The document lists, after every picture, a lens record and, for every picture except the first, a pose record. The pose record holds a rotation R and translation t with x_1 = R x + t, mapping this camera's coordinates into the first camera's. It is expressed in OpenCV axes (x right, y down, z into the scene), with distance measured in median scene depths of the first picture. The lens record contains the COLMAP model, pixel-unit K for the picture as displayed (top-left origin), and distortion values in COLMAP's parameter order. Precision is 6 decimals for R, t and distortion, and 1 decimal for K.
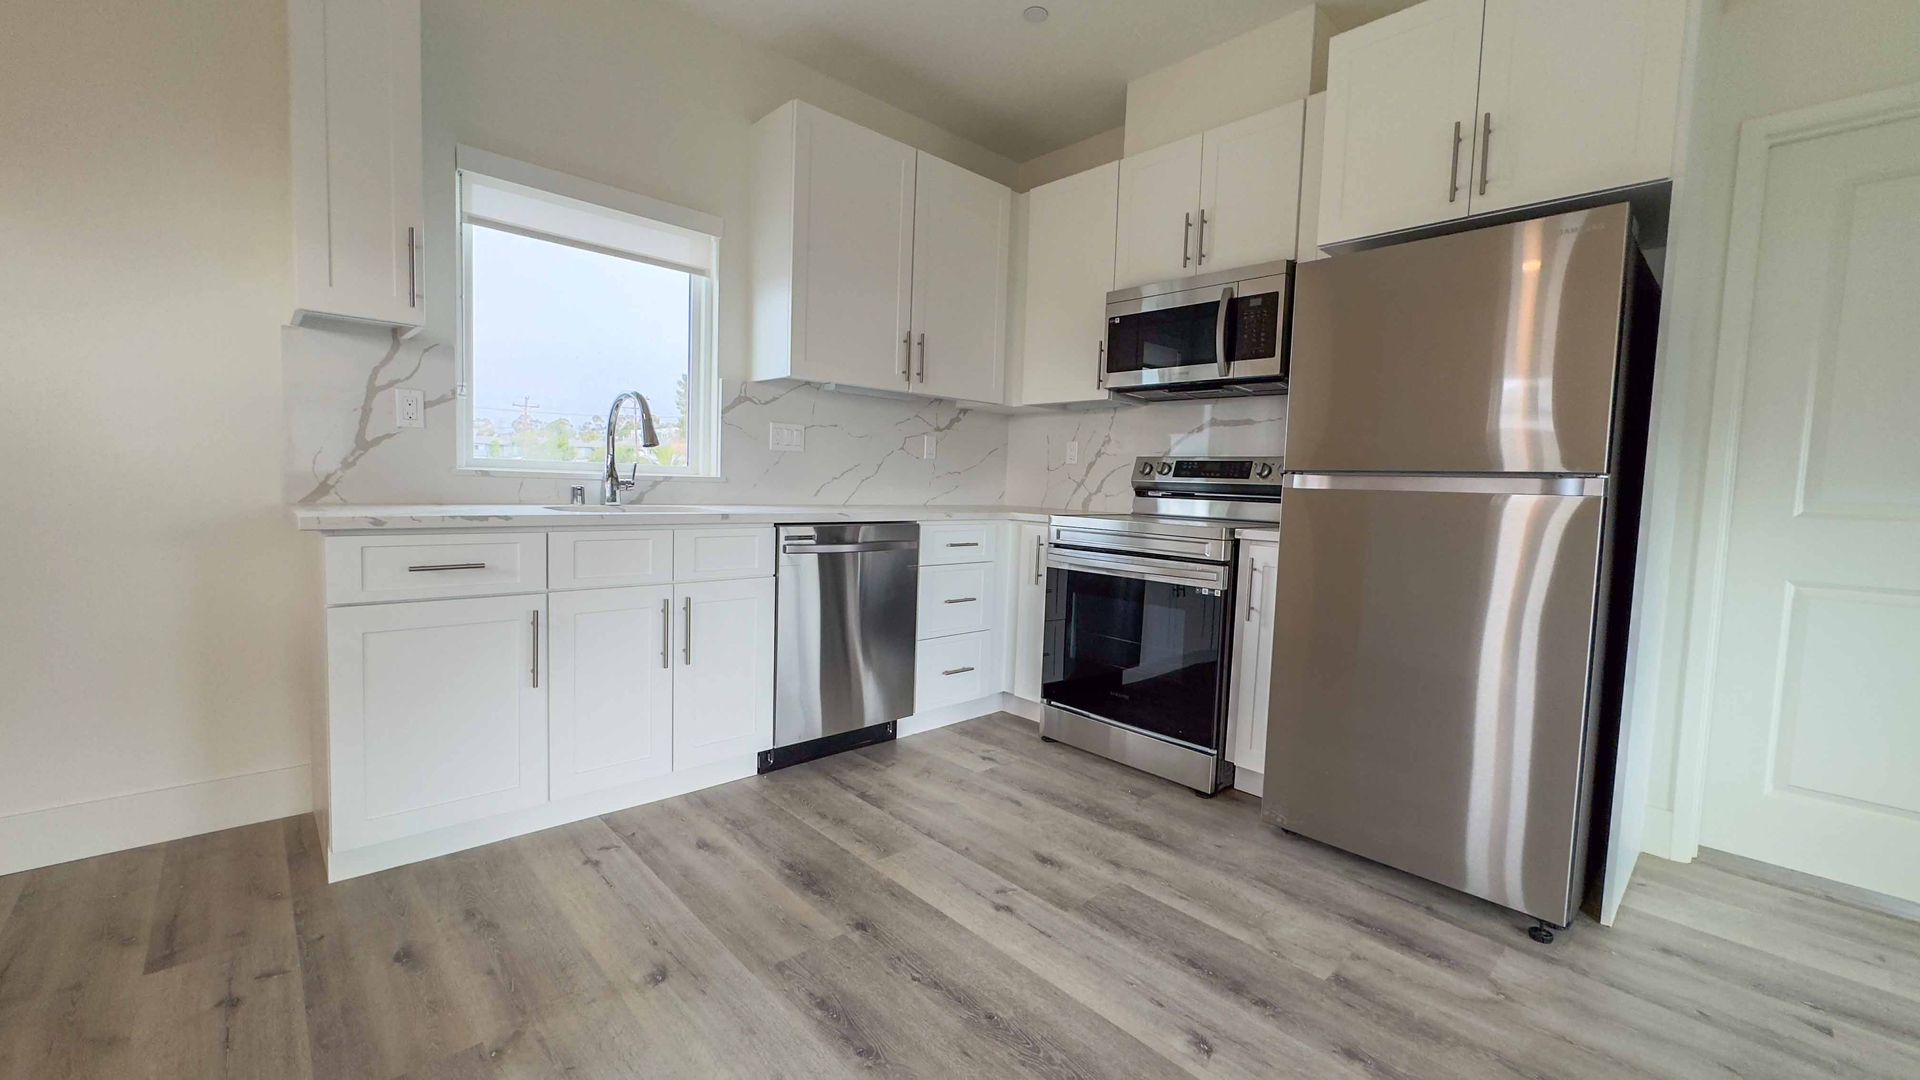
lens RADIAL K [[764.6, 0, 960.6], [0, 764.6, 536.6], [0, 0, 1]] dist [-0.000555, -0.000114]
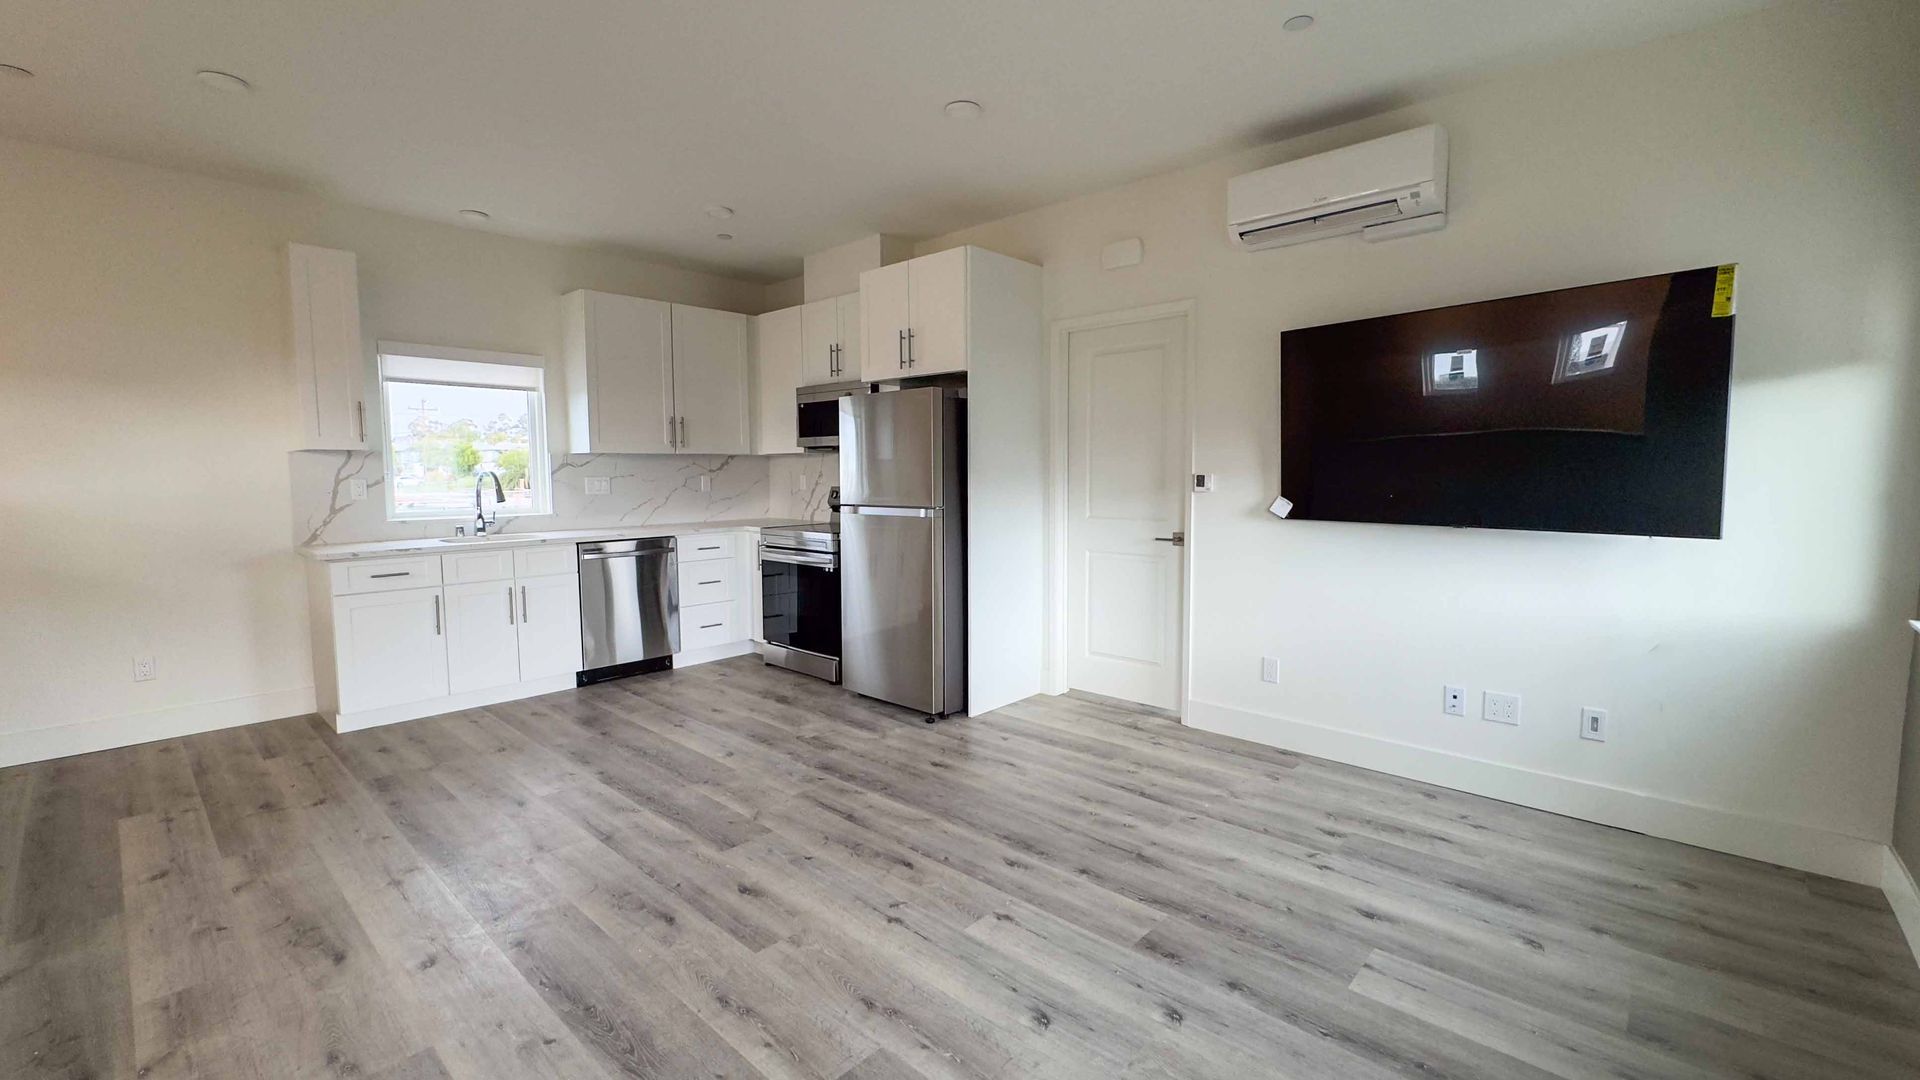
lens RADIAL K [[794.6, 0, 960.0], [0, 794.6, 540.0], [0, 0, 1]] dist [-0.001187, 0.000205]
pose [[0.996680, -0.045970, 0.067199, 0.528428], [0.044797, 0.998818, 0.018867, -0.018960], [-0.067987, -0.015794, 0.997561, -0.910188]]
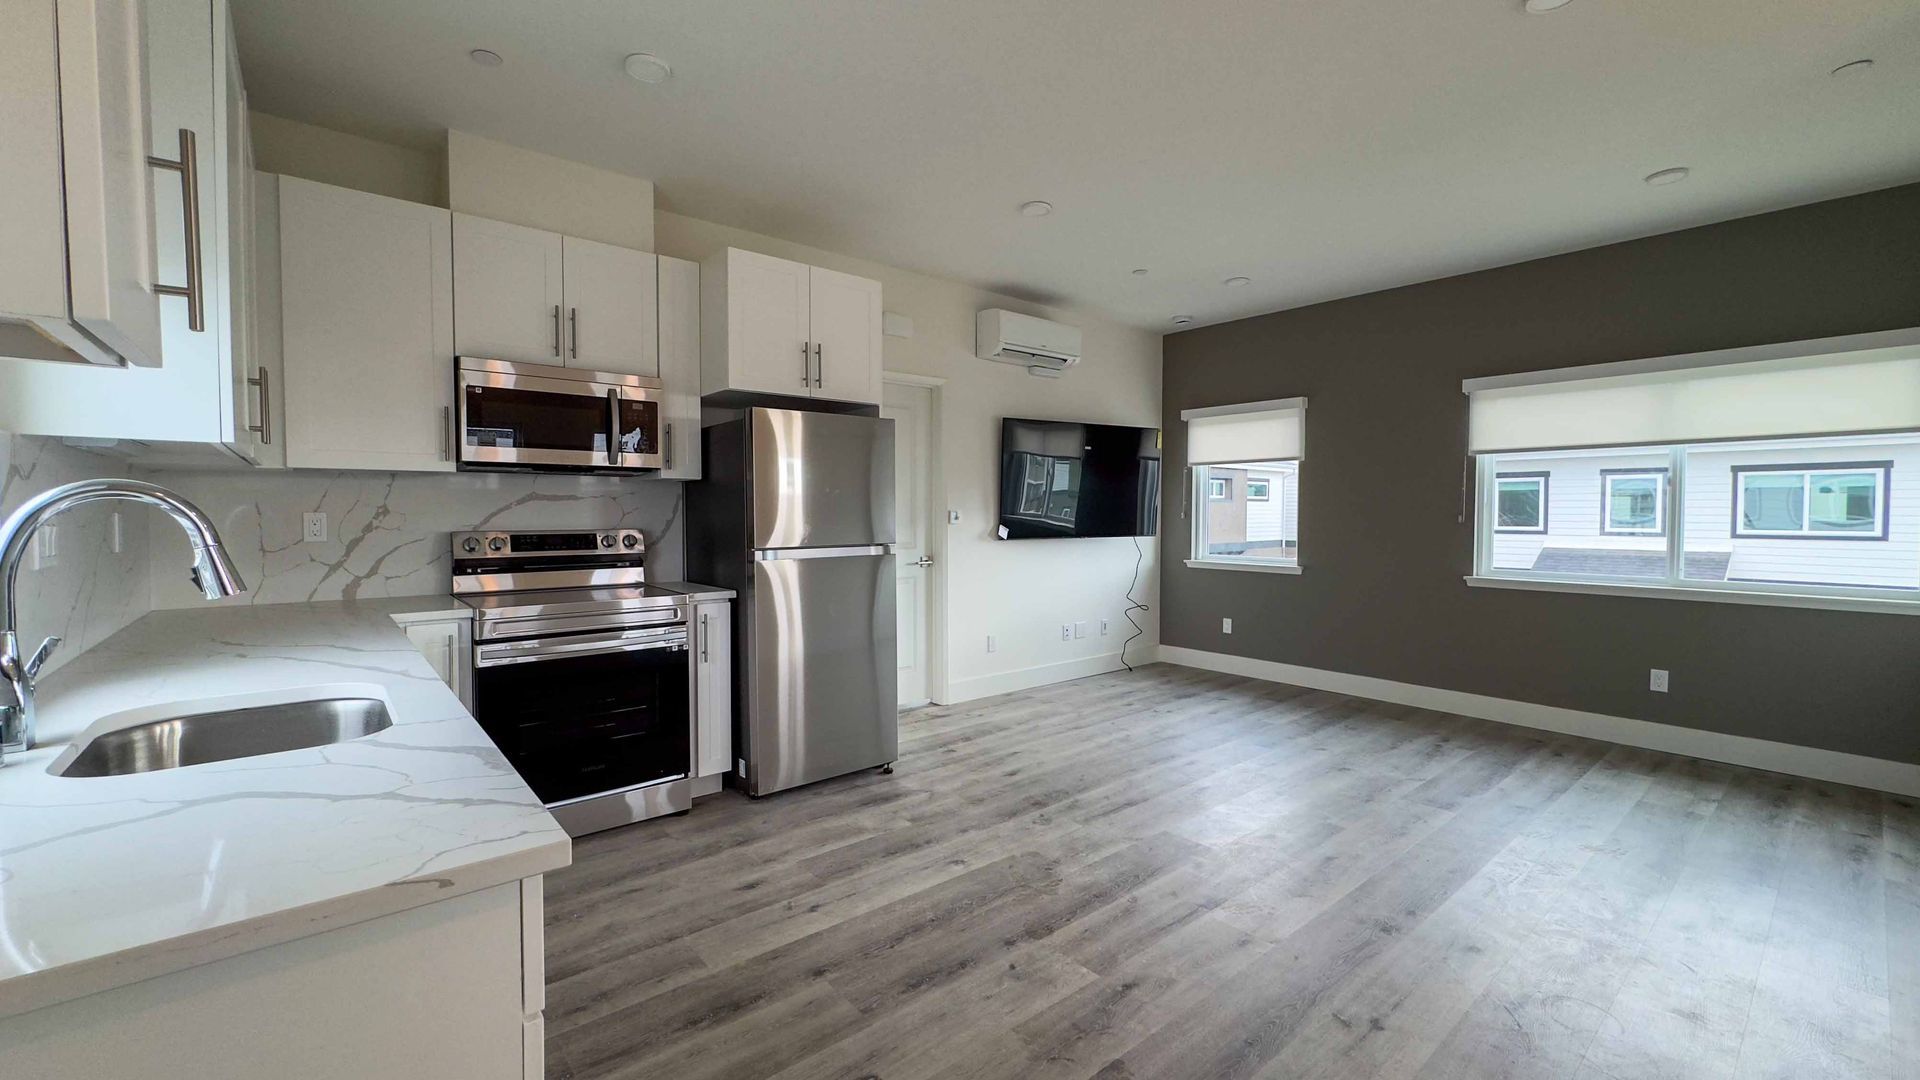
lens RADIAL K [[768.7, 0, 956.8], [0, 768.7, 533.6], [0, 0, 1]] dist [0.002241, 0.000274]
pose [[0.058928, -0.064148, 0.996199, -0.899030], [0.074596, 0.995426, 0.059686, -0.155630], [-0.995471, 0.070795, 0.063444, 0.478232]]
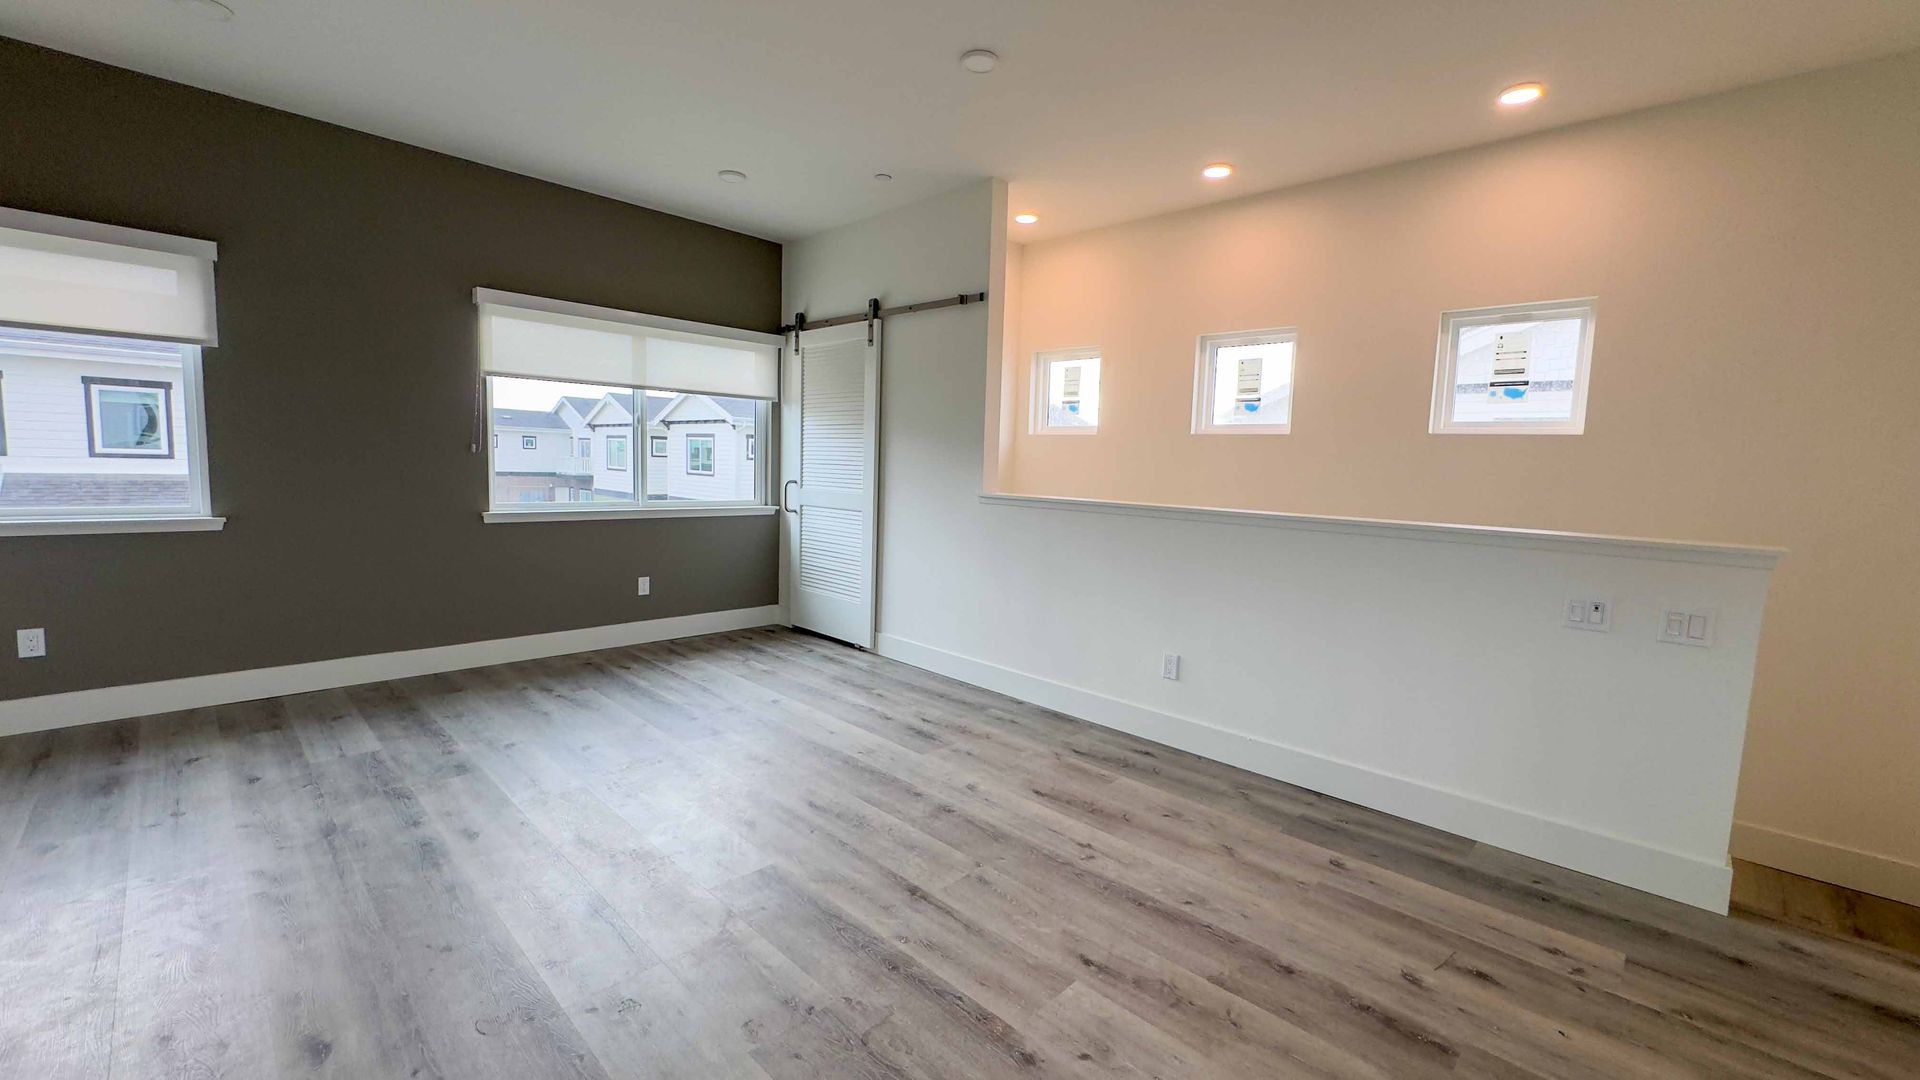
lens RADIAL K [[768.7, 0, 956.8], [0, 768.7, 533.6], [0, 0, 1]] dist [0.002241, 0.000274]
pose [[-0.996853, -0.065855, -0.044128, 0.097505], [-0.072348, 0.983319, 0.166884, -0.156395], [0.032402, 0.169551, -0.984989, 1.071768]]
